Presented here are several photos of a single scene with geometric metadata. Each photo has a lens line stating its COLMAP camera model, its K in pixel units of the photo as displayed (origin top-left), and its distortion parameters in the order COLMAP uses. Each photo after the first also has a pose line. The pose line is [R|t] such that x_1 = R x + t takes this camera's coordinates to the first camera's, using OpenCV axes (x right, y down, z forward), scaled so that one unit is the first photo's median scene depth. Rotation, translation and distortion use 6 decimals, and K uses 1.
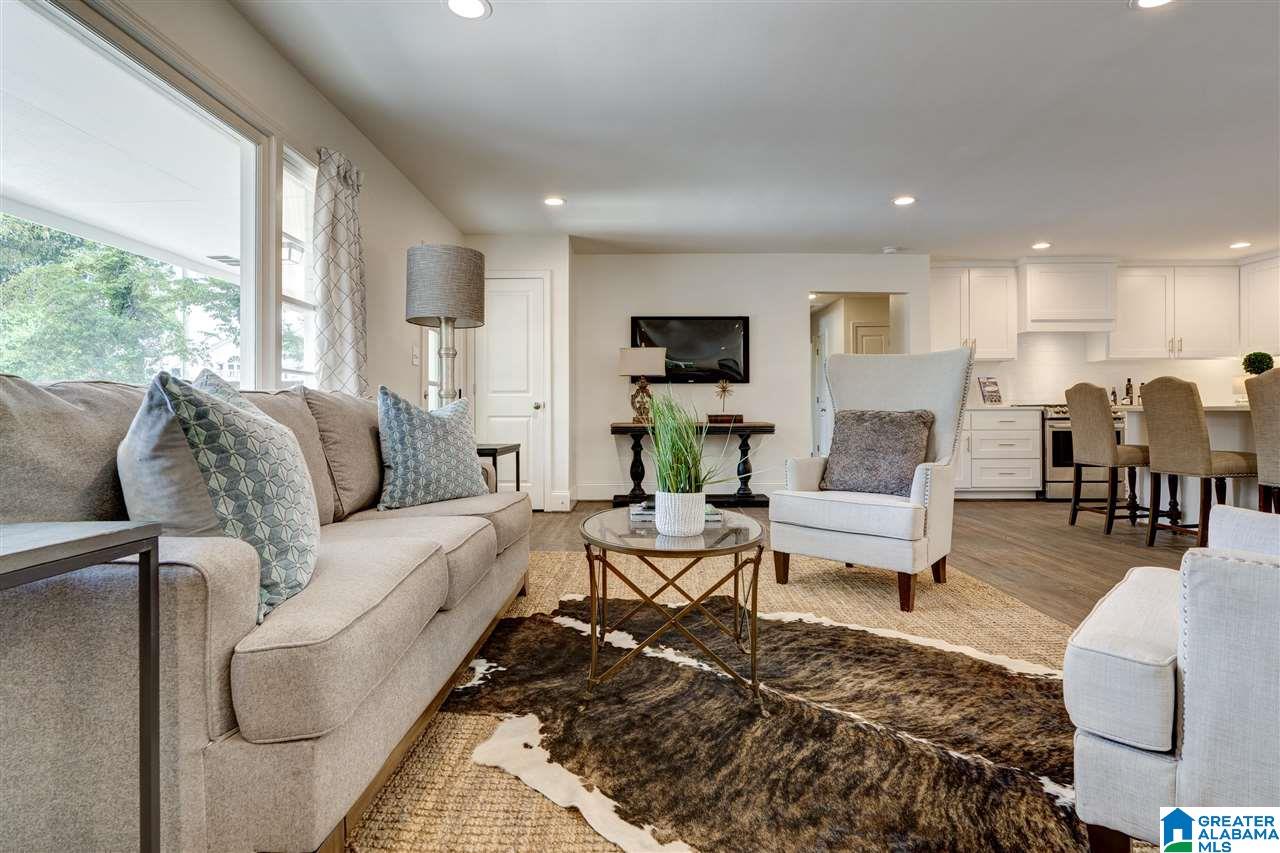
lens RADIAL K [[682.6, 0, 642.4], [0, 682.6, 417.0], [0, 0, 1]] dist [-0.004460, -0.000266]
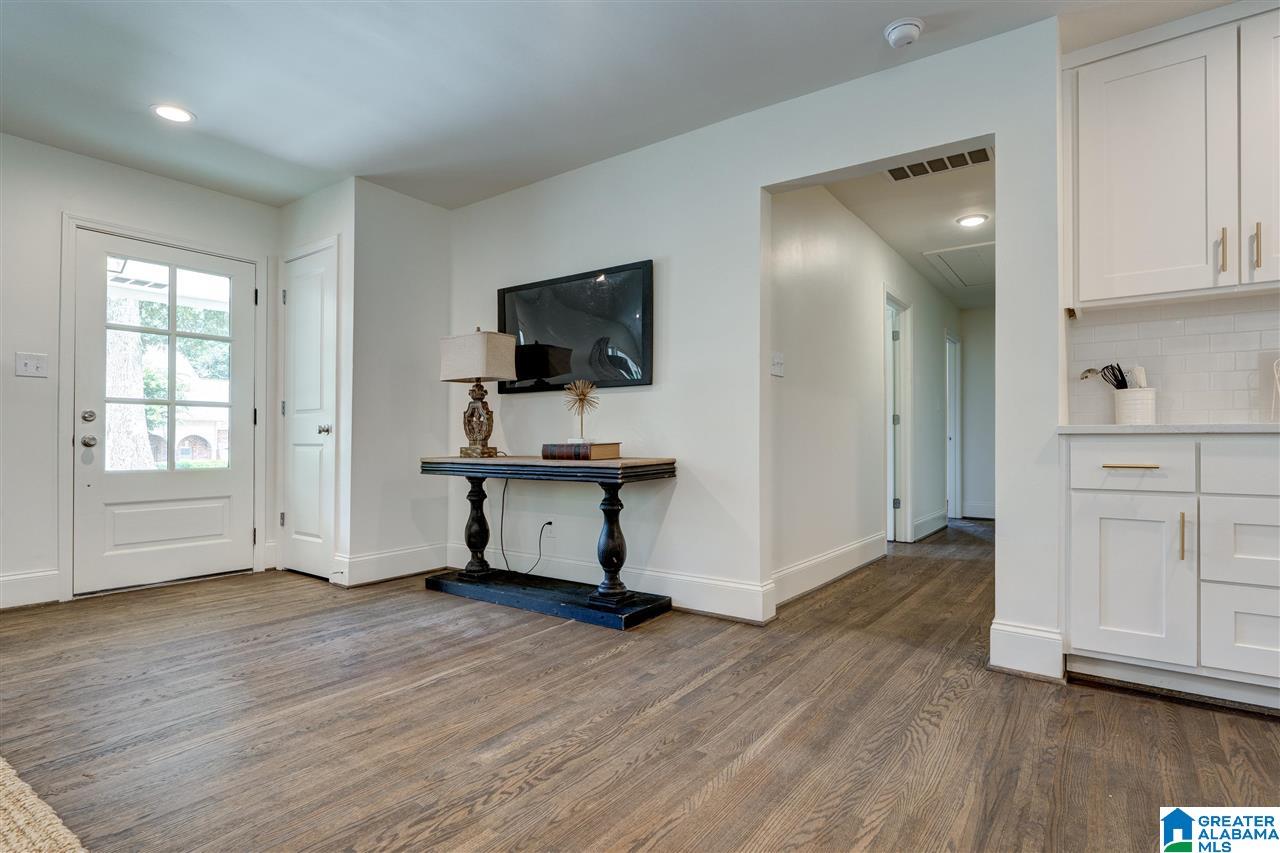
lens RADIAL K [[682.6, 0, 647.5], [0, 682.6, 437.0], [0, 0, 1]] dist [-0.004460, -0.000266]
pose [[0.814814, 0.002780, -0.579715, 0.484204], [-0.002035, 0.999996, 0.001935, -0.010393], [0.579718, -0.000397, 0.814817, 0.573688]]
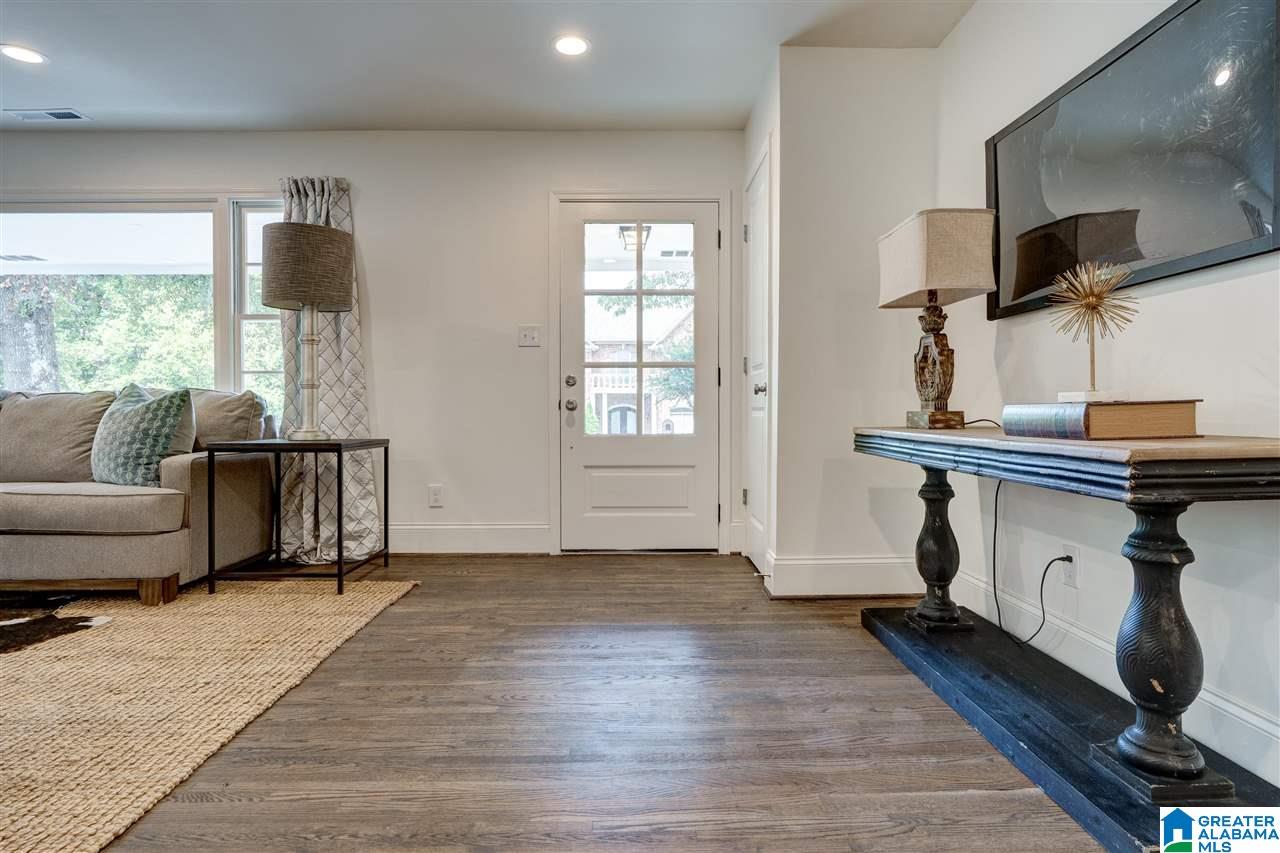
lens RADIAL K [[689.7, 0, 642.2], [0, 689.7, 411.6], [0, 0, 1]] dist [0.000777, 0.000820]
pose [[0.008738, 0.008648, -0.999924, 0.371599], [0.005500, 0.999947, 0.008696, -0.003643], [0.999947, -0.005576, 0.008690, 0.830467]]
